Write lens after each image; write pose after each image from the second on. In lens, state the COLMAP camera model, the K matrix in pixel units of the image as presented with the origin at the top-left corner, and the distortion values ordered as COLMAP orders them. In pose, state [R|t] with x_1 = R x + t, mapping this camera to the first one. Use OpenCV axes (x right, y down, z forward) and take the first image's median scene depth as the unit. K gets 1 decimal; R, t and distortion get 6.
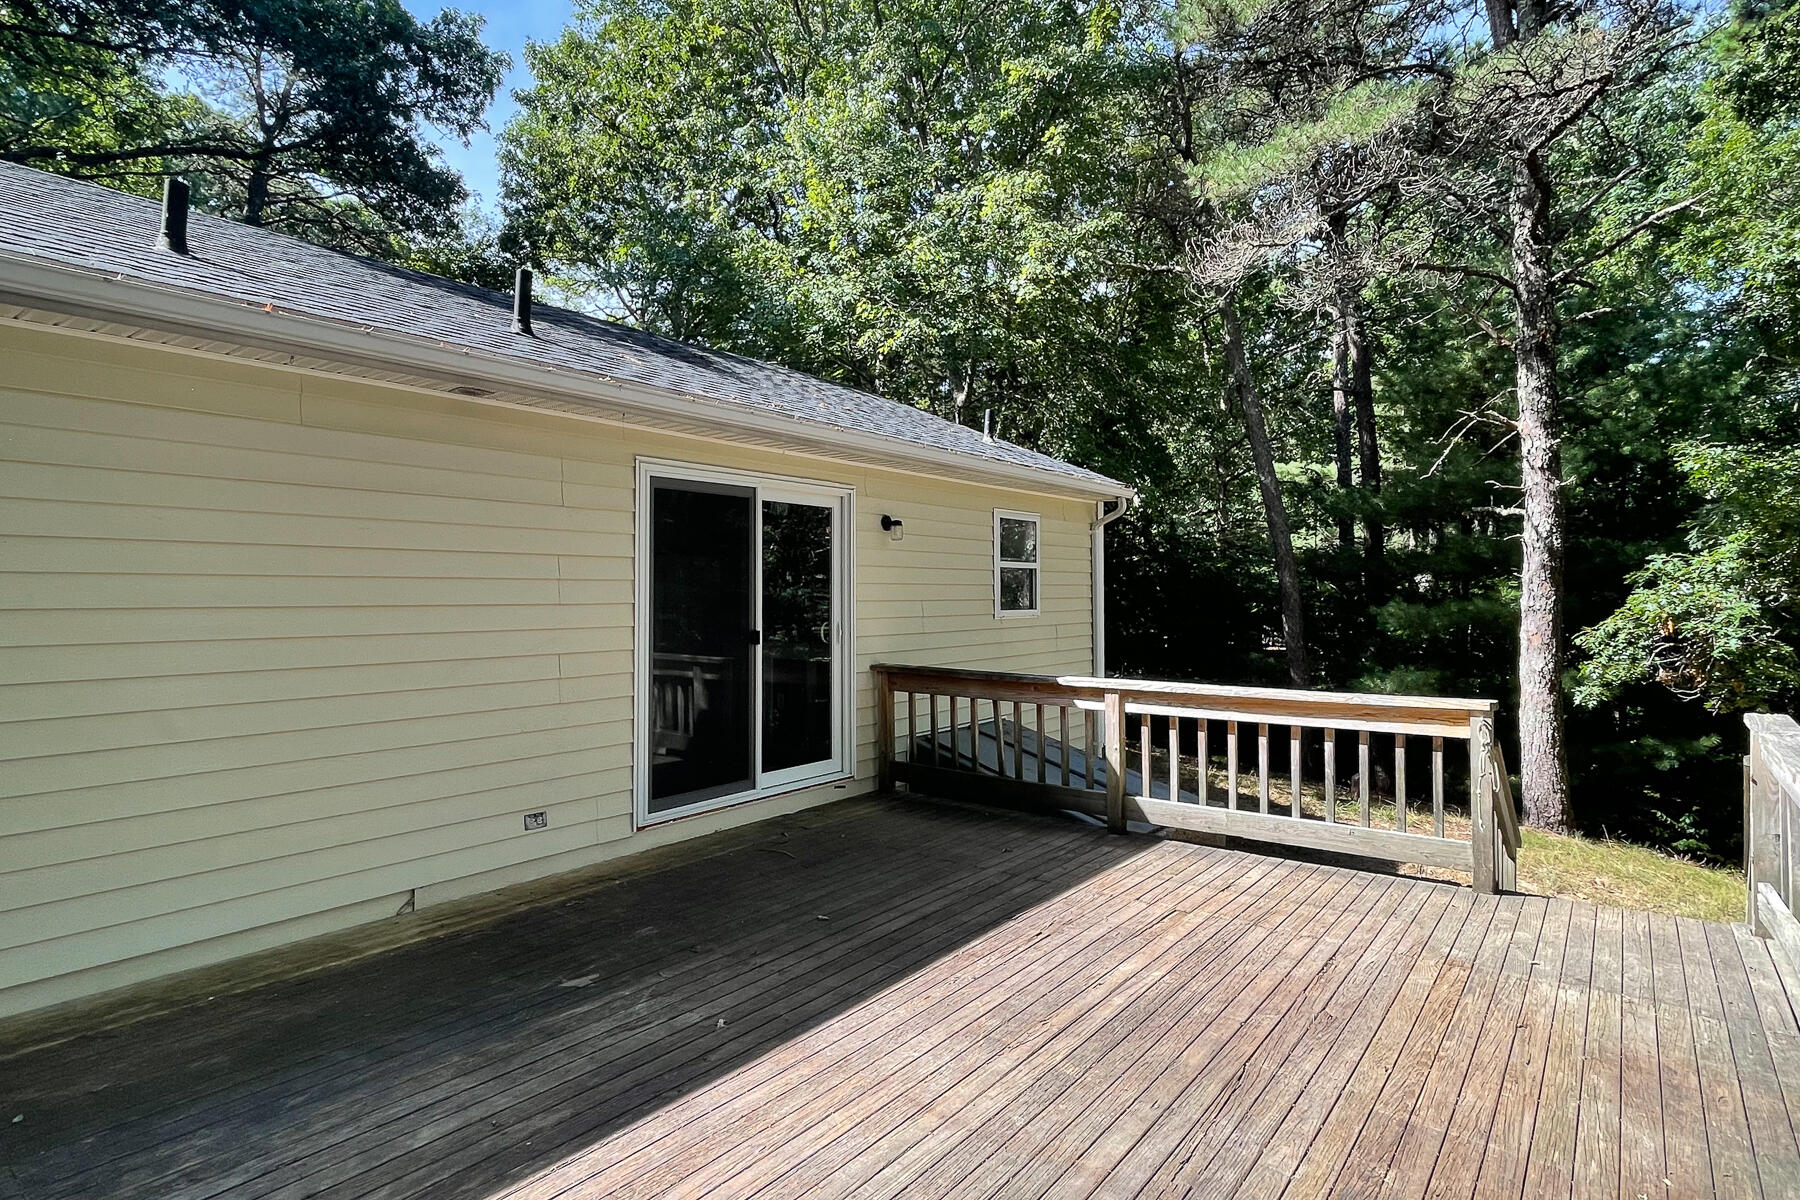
lens RADIAL K [[926.6, 0, 896.6], [0, 926.6, 591.2], [0, 0, 1]] dist [-0.030745, -0.001468]
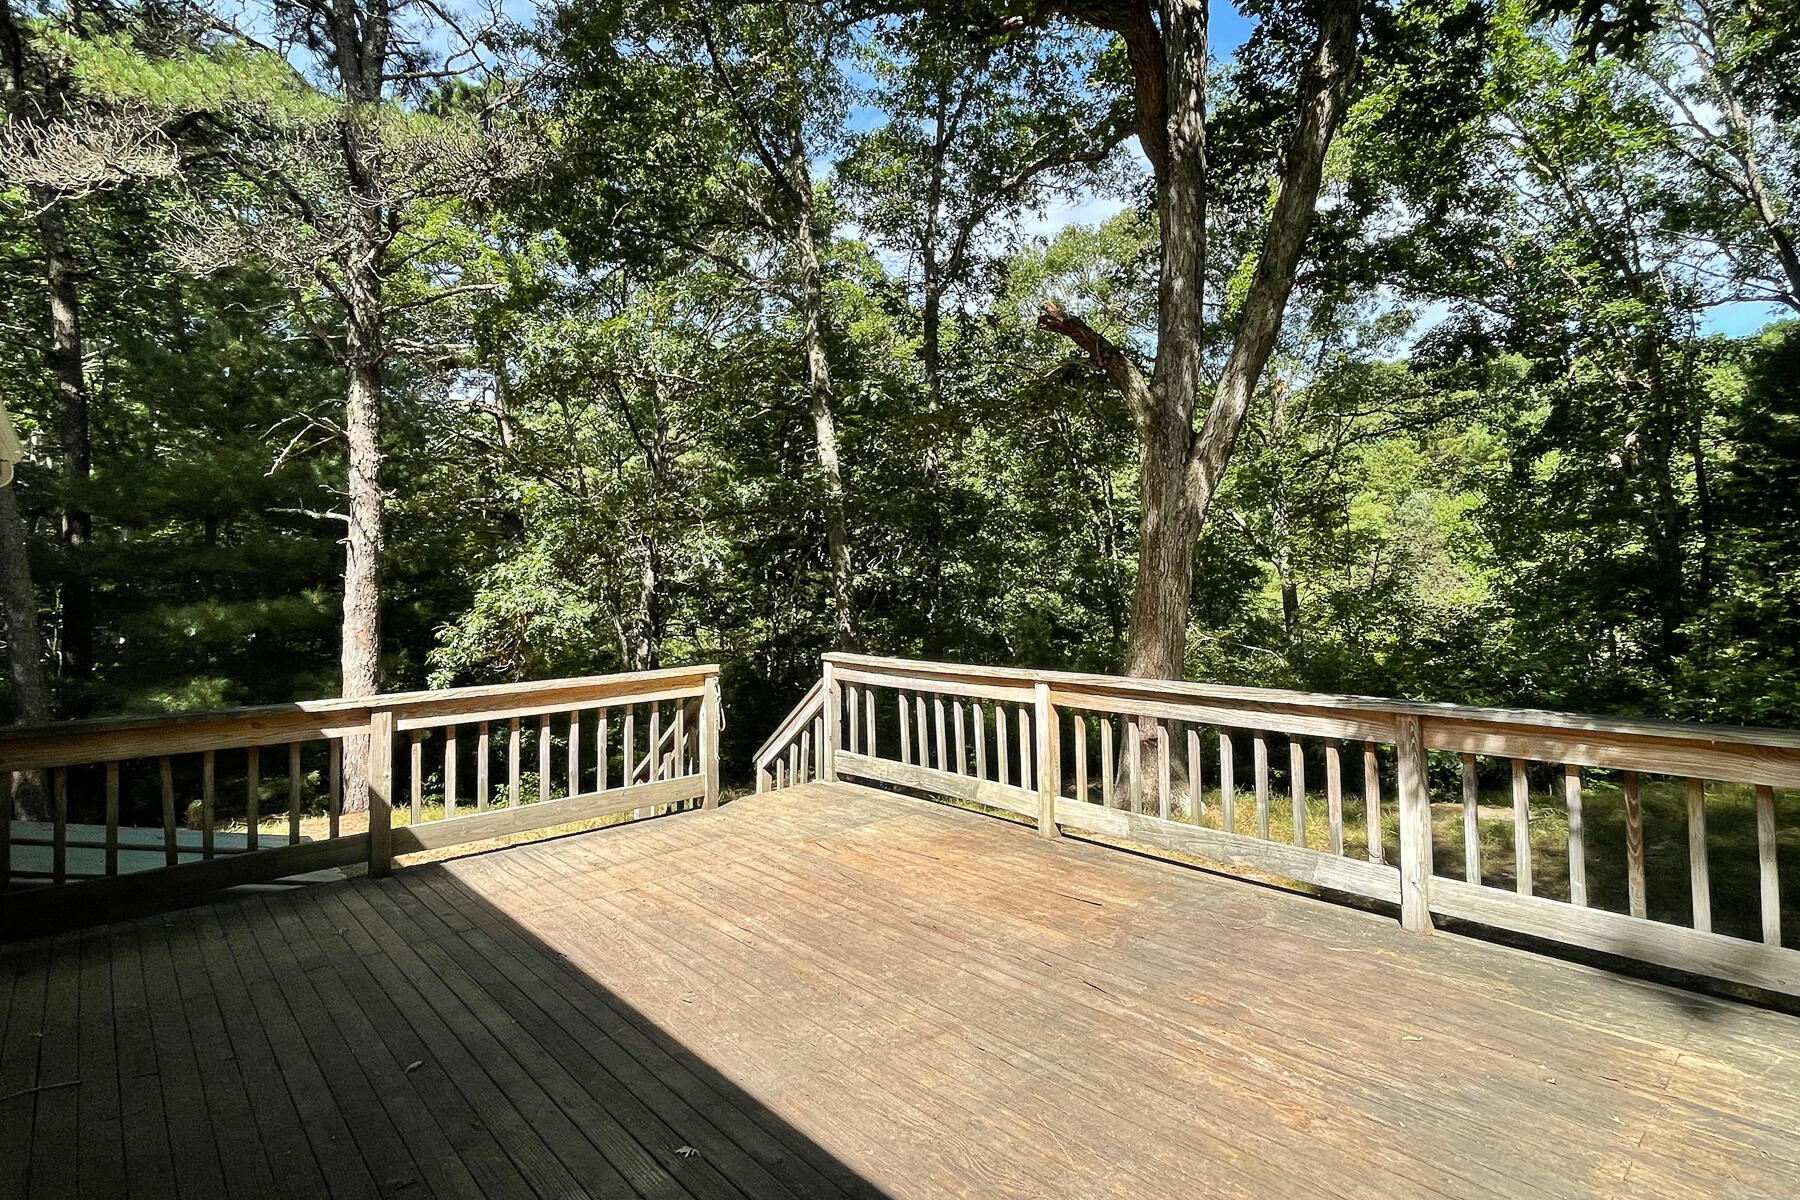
lens RADIAL K [[926.6, 0, 893.6], [0, 926.6, 590.1], [0, 0, 1]] dist [-0.030745, -0.001468]
pose [[0.183008, -0.016159, 0.982979, -0.501090], [0.024689, 0.999625, 0.011836, 0.000672], [-0.982801, 0.022102, 0.183339, 0.382829]]
